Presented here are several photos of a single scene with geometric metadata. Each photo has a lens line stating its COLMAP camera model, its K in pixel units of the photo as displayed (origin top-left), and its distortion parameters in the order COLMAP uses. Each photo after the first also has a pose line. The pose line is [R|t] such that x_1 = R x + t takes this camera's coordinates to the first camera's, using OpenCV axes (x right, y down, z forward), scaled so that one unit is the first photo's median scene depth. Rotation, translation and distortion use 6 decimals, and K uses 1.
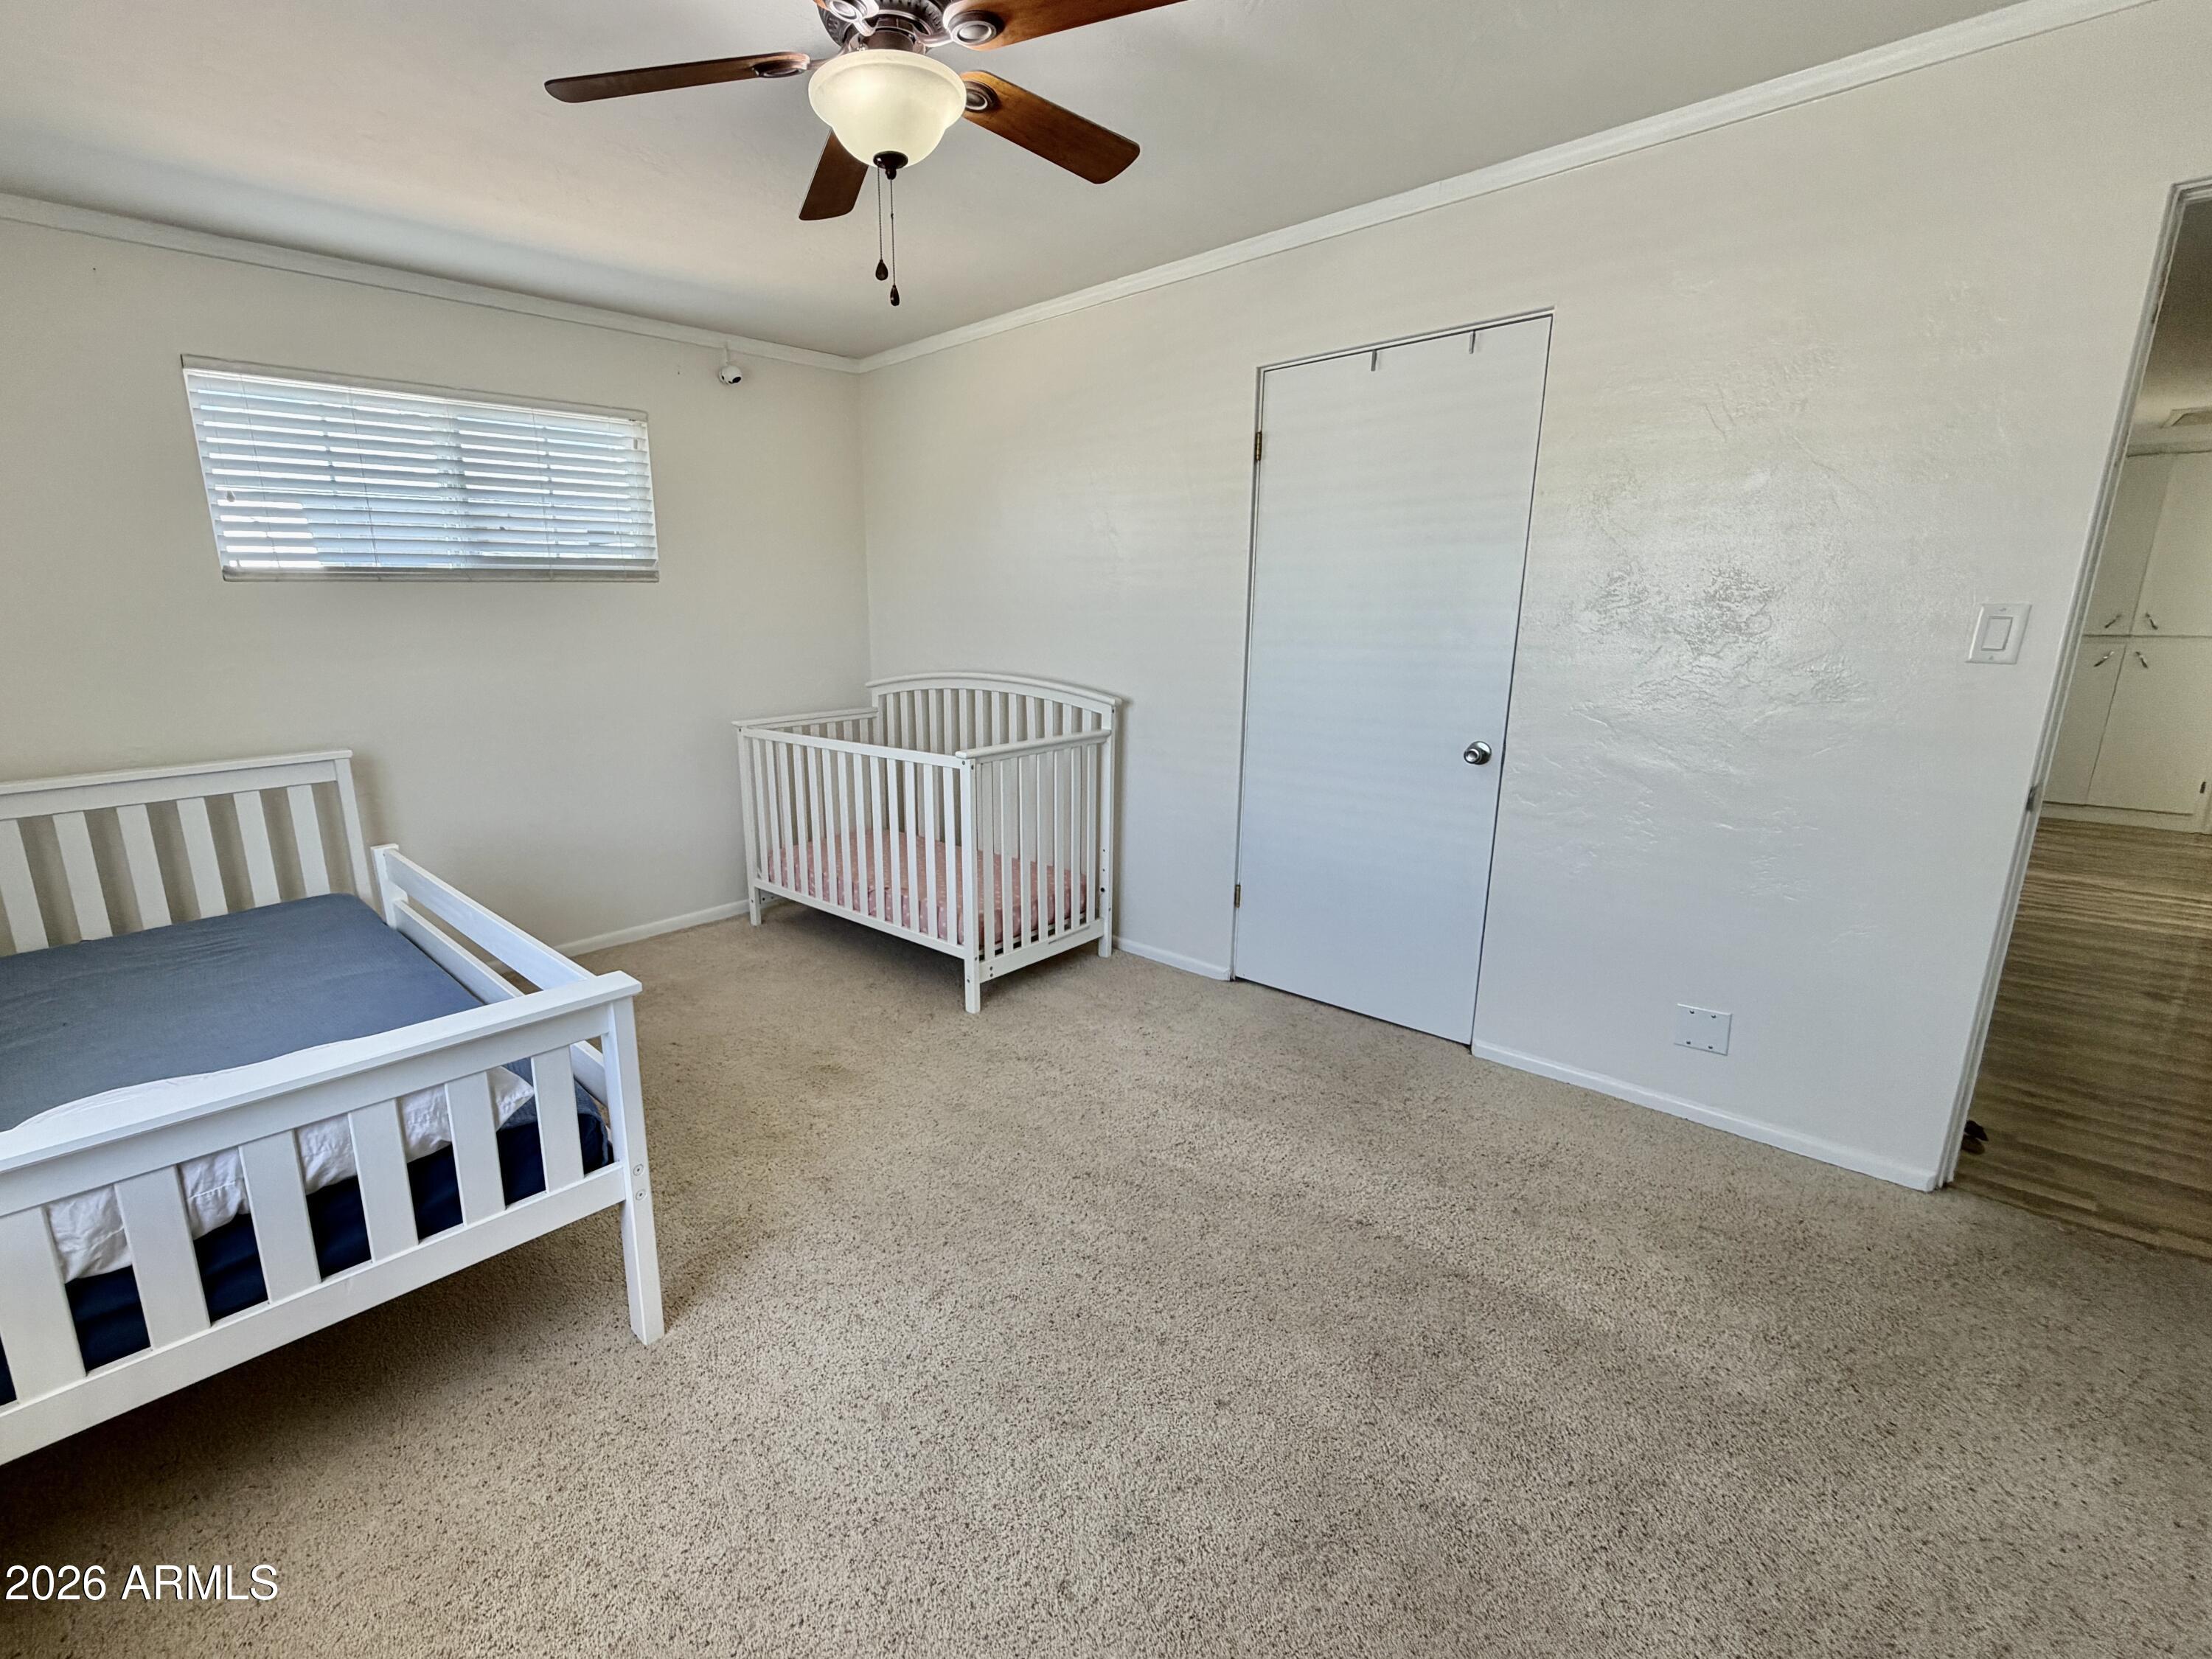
lens RADIAL K [[943.8, 0, 1106.9], [0, 943.8, 780.1], [0, 0, 1]] dist [-0.001790, 0.000507]
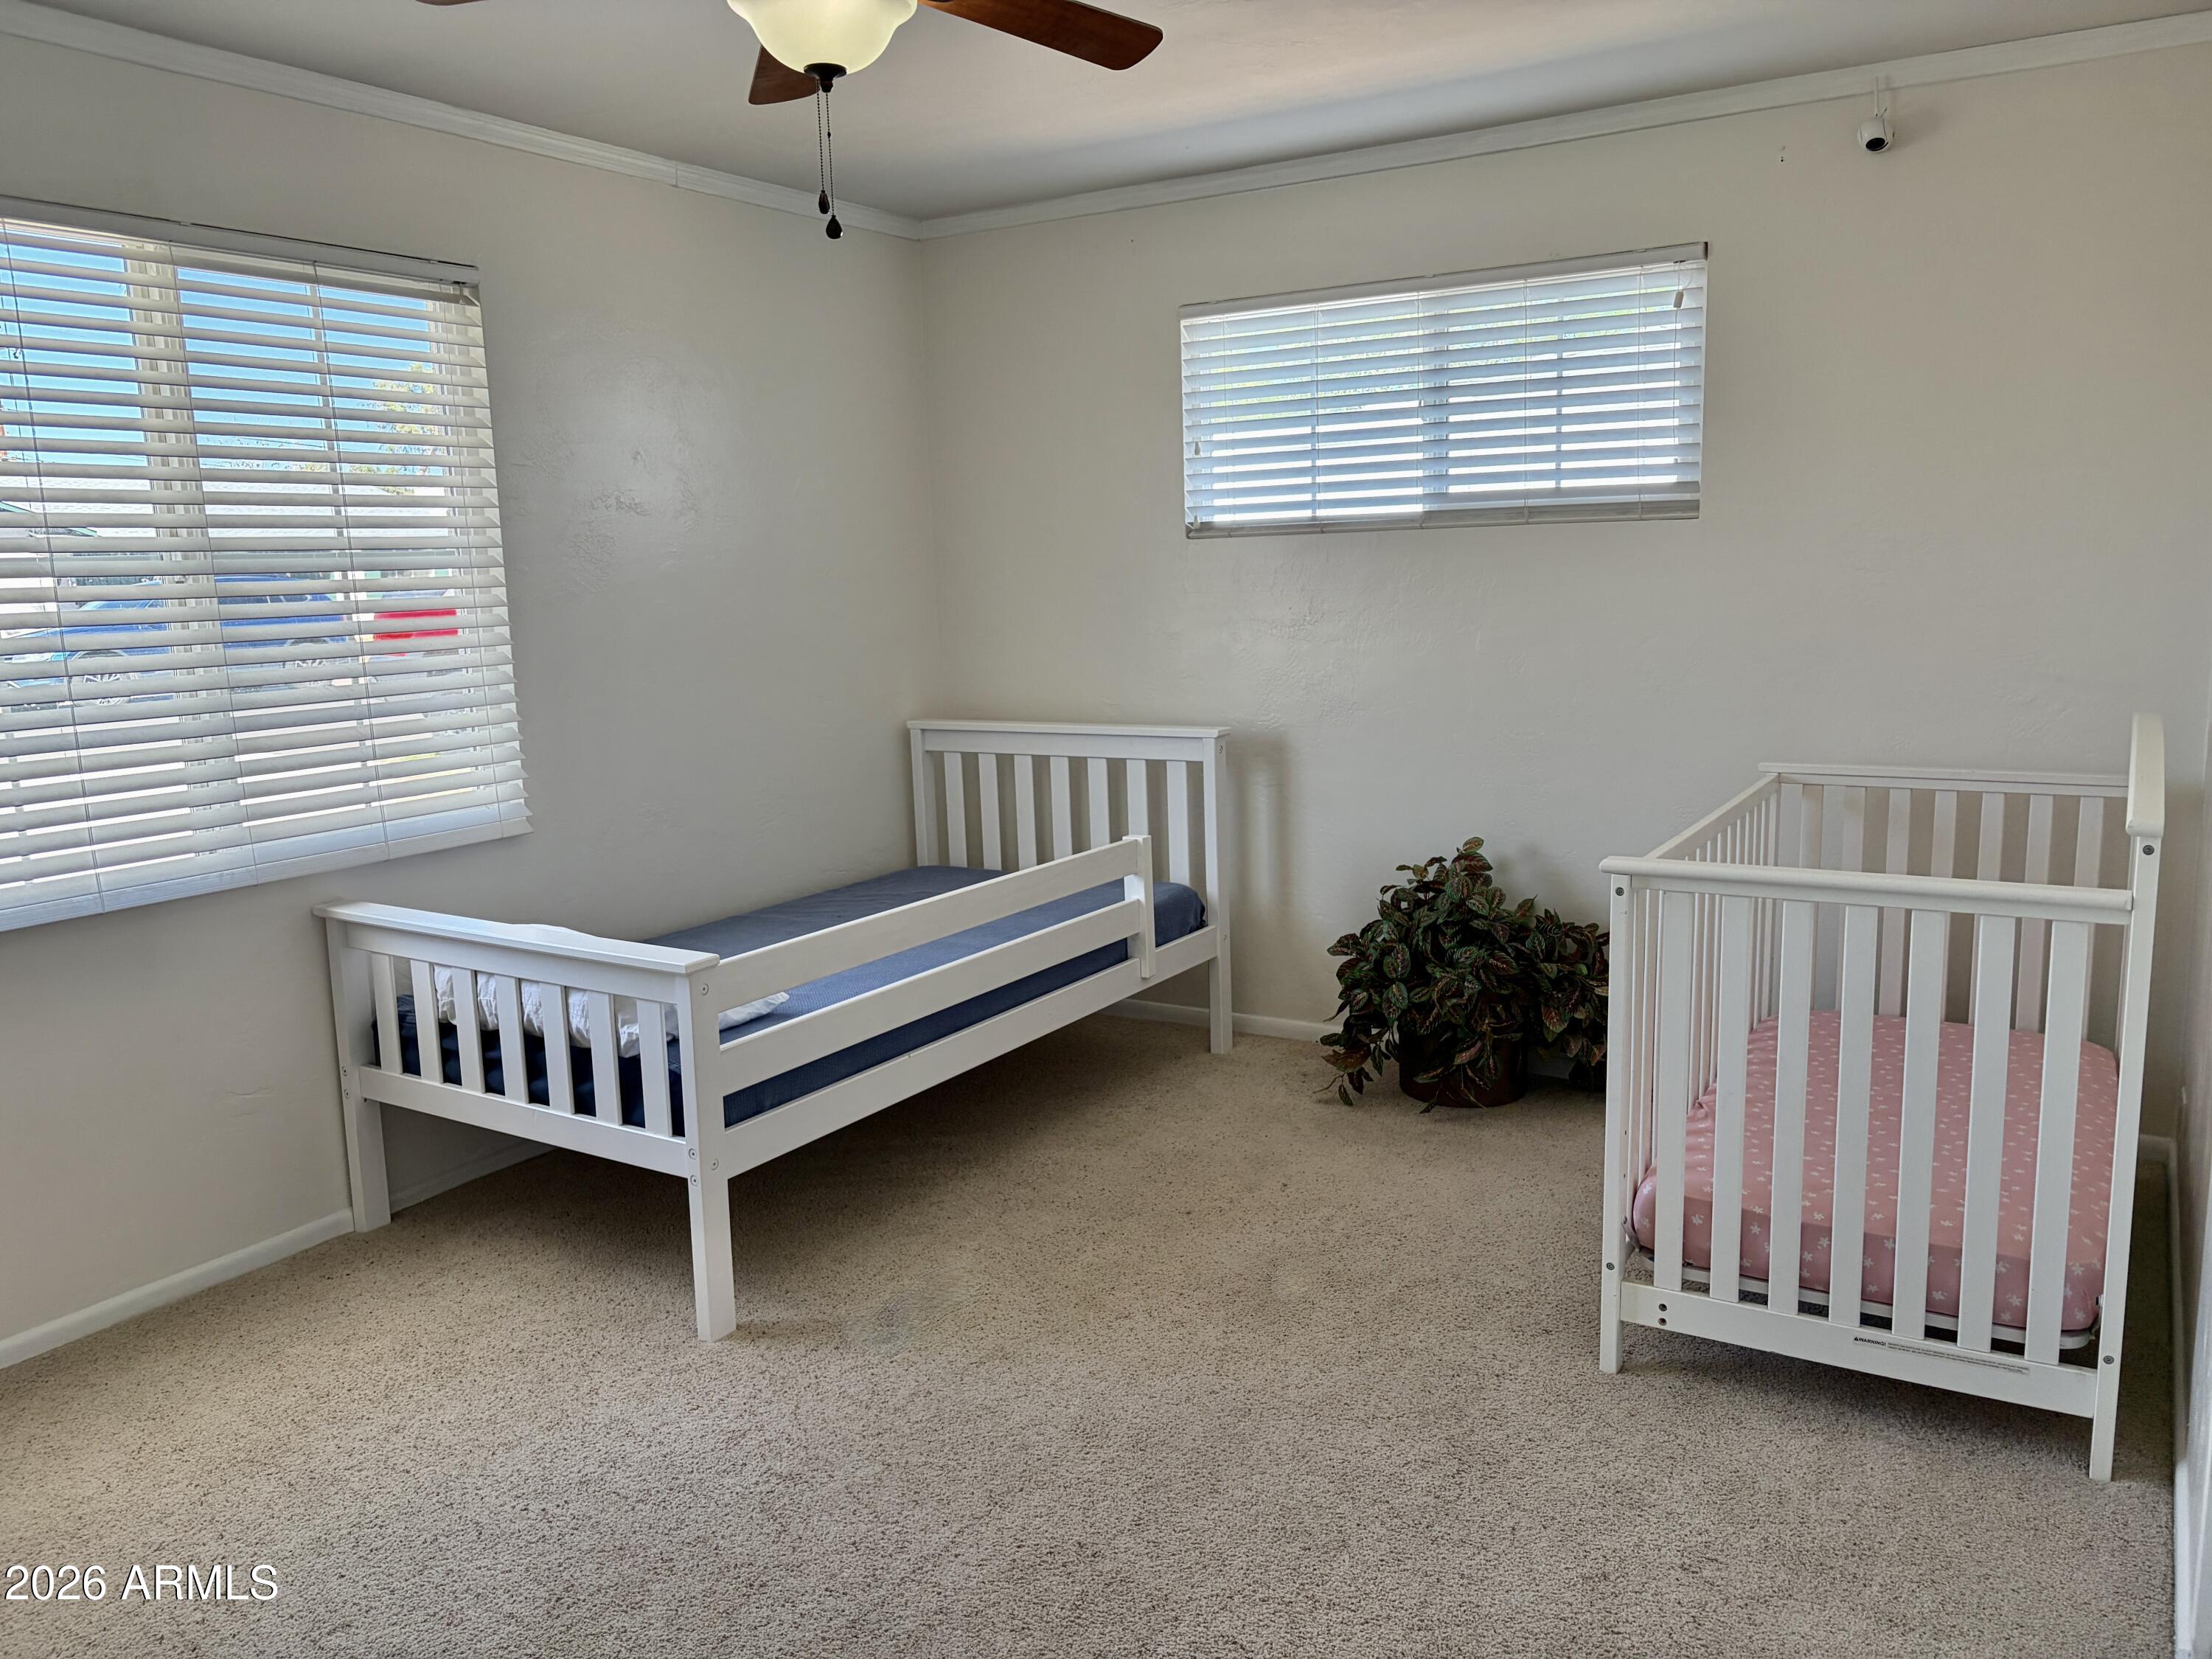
lens RADIAL K [[1748.5, 0, 1106.0], [0, 1748.5, 829.5], [0, 0, 1]] dist [-0.013311, -0.001777]
pose [[0.197039, 0.162051, -0.966910, 0.781154], [-0.161254, 0.978170, 0.131077, -0.139721], [0.967043, 0.130090, 0.218869, 0.570097]]
